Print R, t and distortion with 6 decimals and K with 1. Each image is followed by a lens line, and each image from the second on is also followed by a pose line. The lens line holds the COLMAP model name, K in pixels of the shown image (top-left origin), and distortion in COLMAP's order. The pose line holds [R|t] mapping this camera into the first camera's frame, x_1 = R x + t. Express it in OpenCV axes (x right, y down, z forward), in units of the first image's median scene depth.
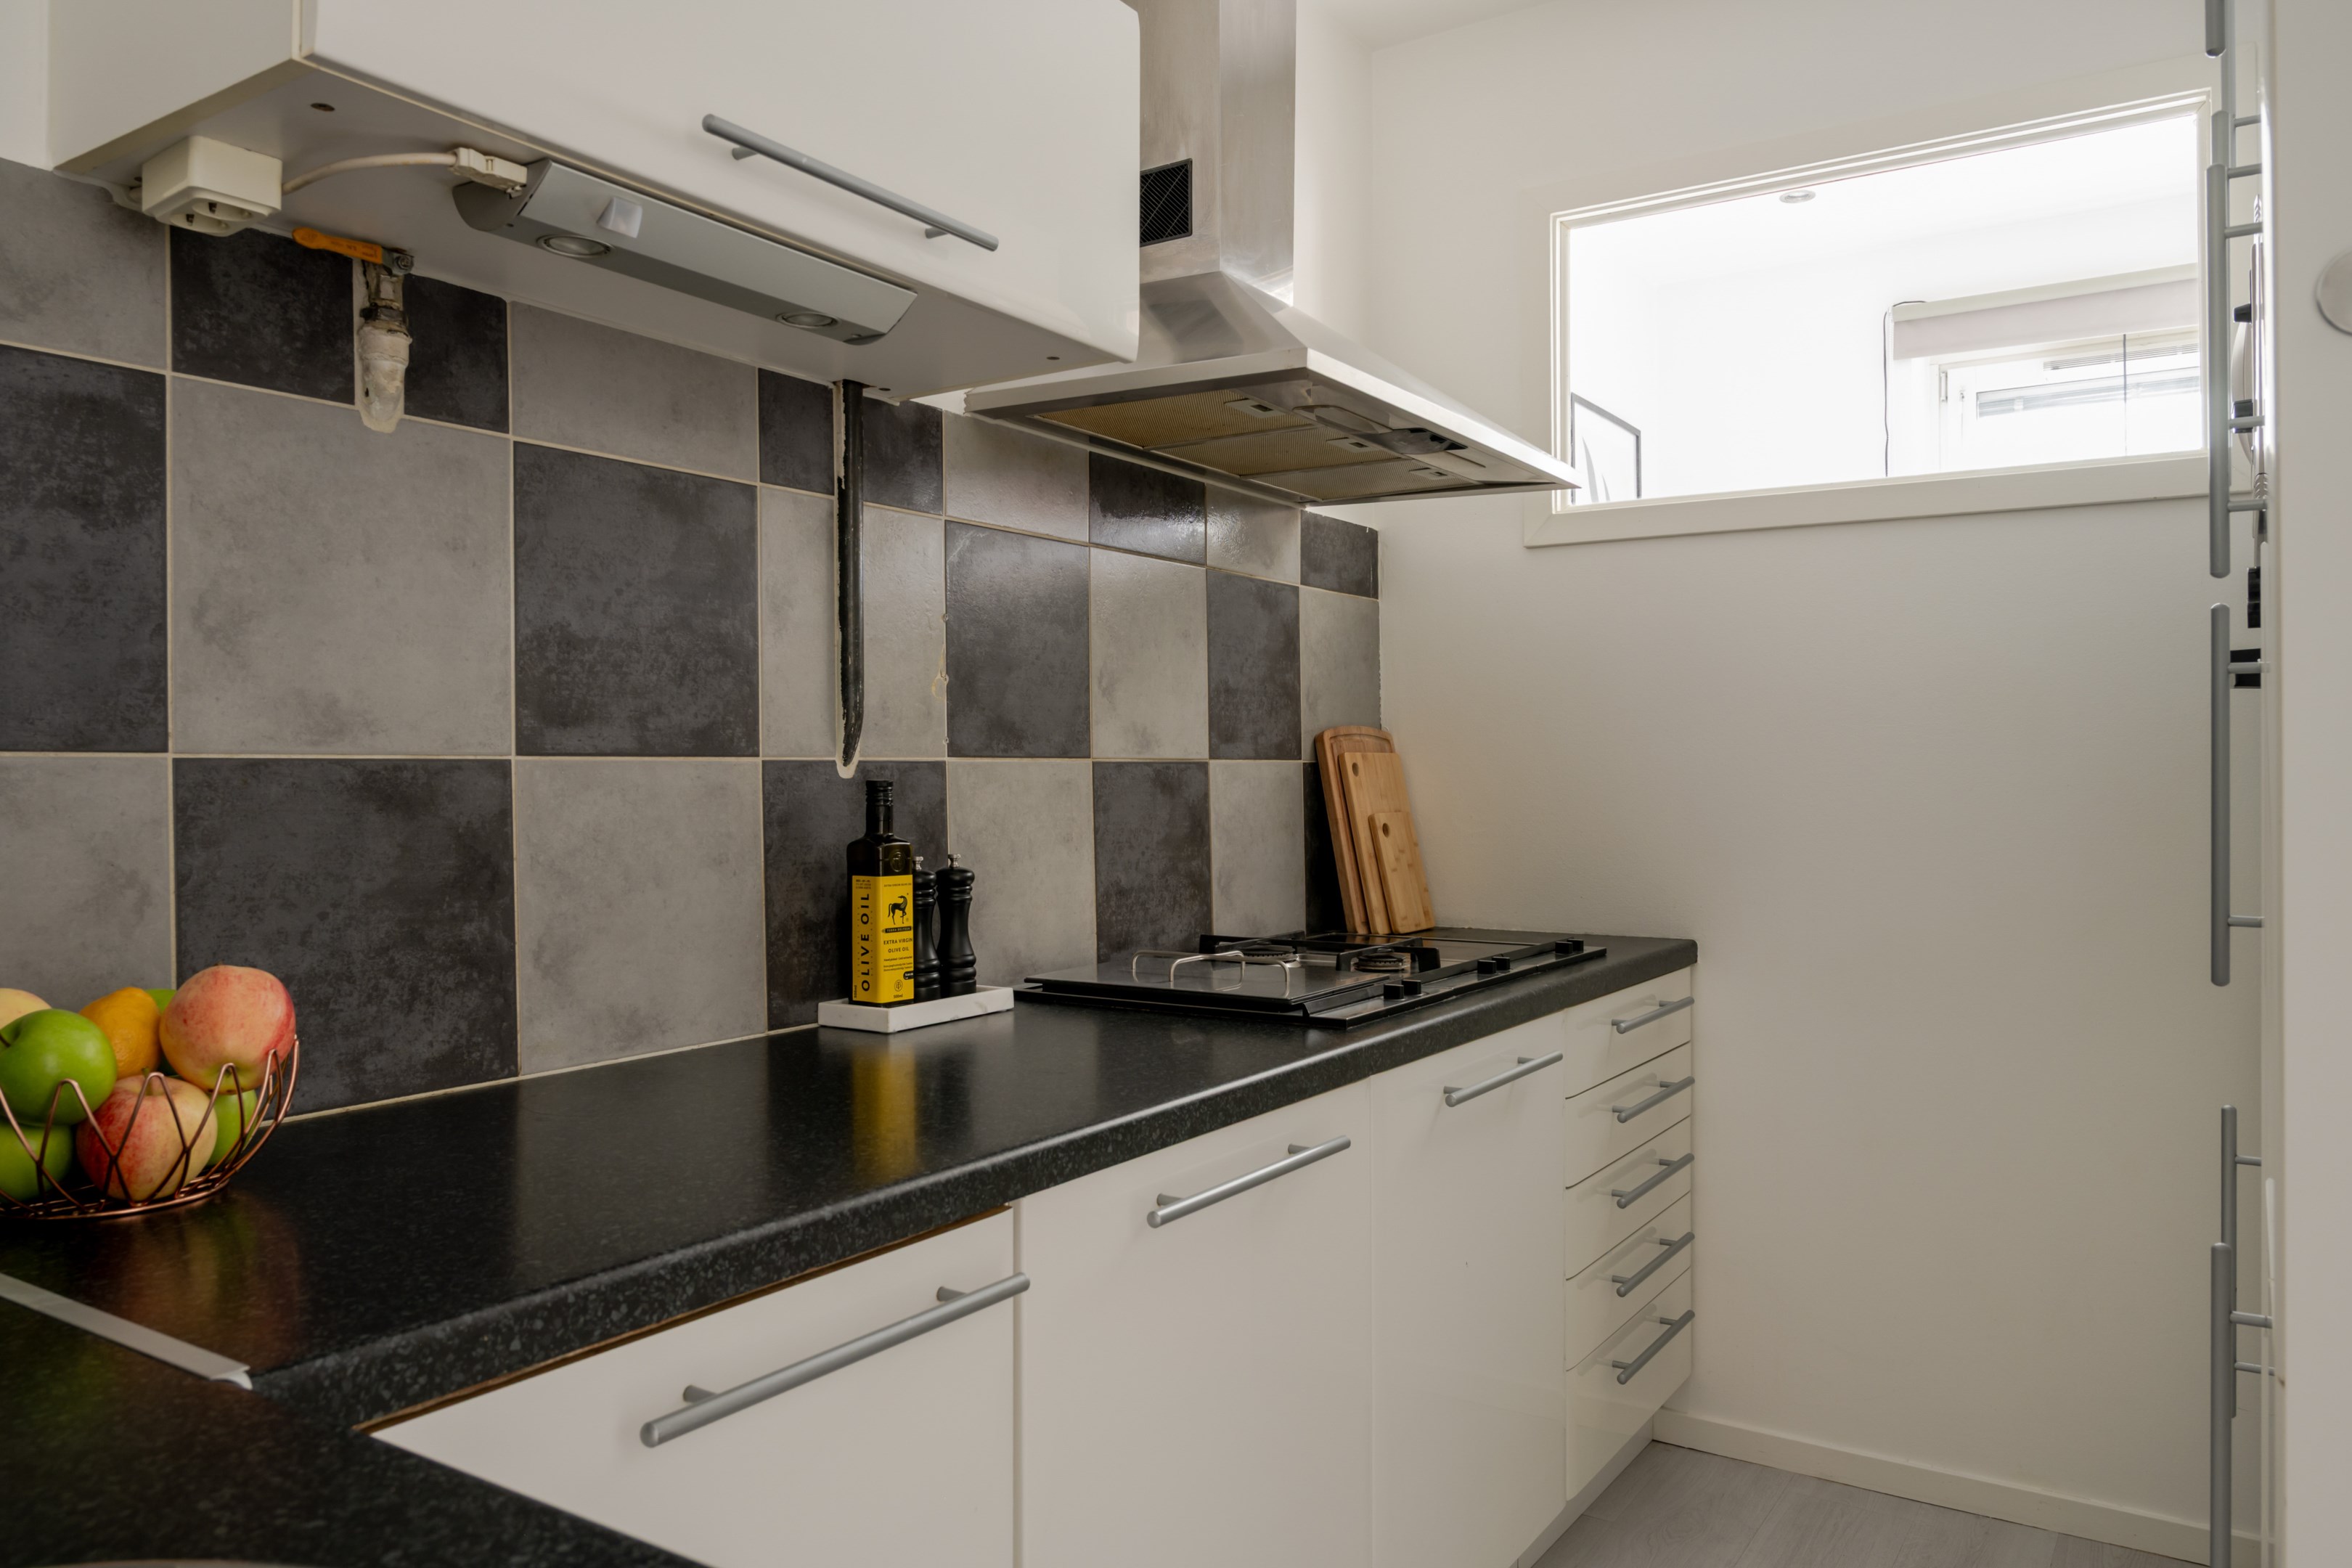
lens RADIAL K [[1598.4, 0, 1176.0], [0, 1598.4, 784.0], [0, 0, 1]] dist [-0.004104, 0.000846]
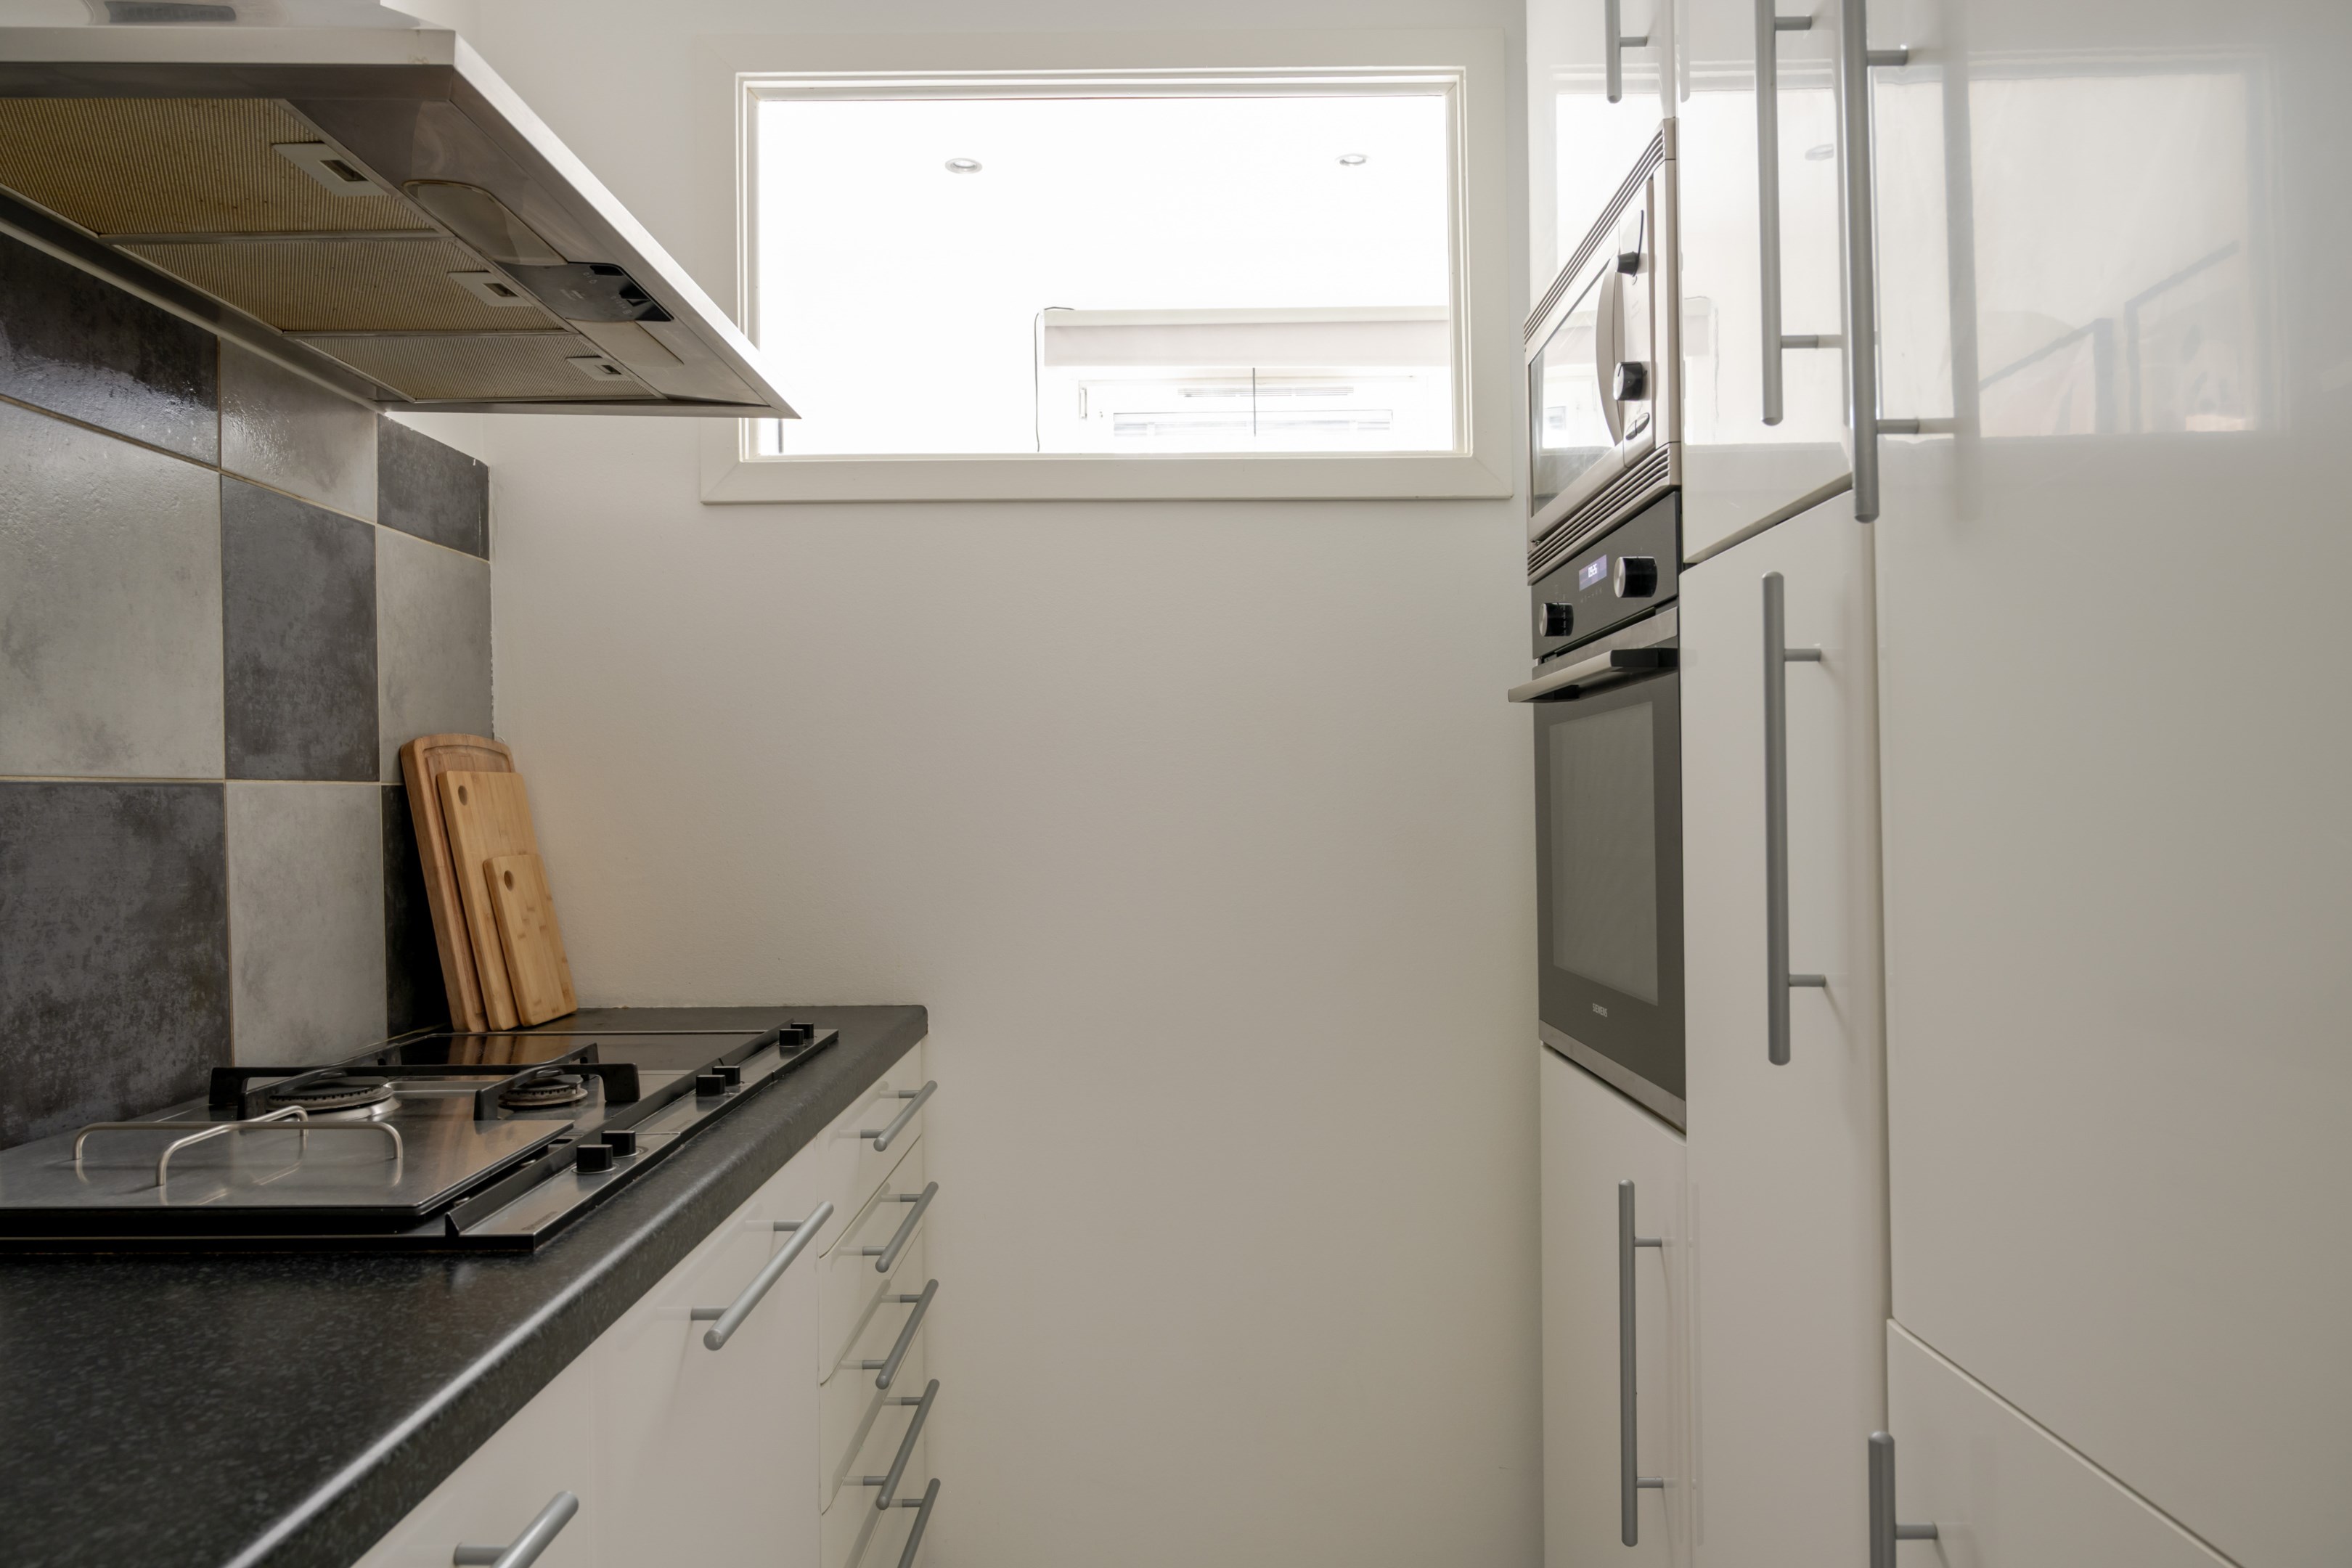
lens RADIAL K [[1598.4, 0, 1176.0], [0, 1598.4, 784.0], [0, 0, 1]] dist [-0.004104, 0.000846]
pose [[0.840002, -0.000368, 0.542584, -0.005471], [0.010048, 0.999839, -0.014877, -0.000561], [-0.542491, 0.017948, 0.839870, 0.264411]]
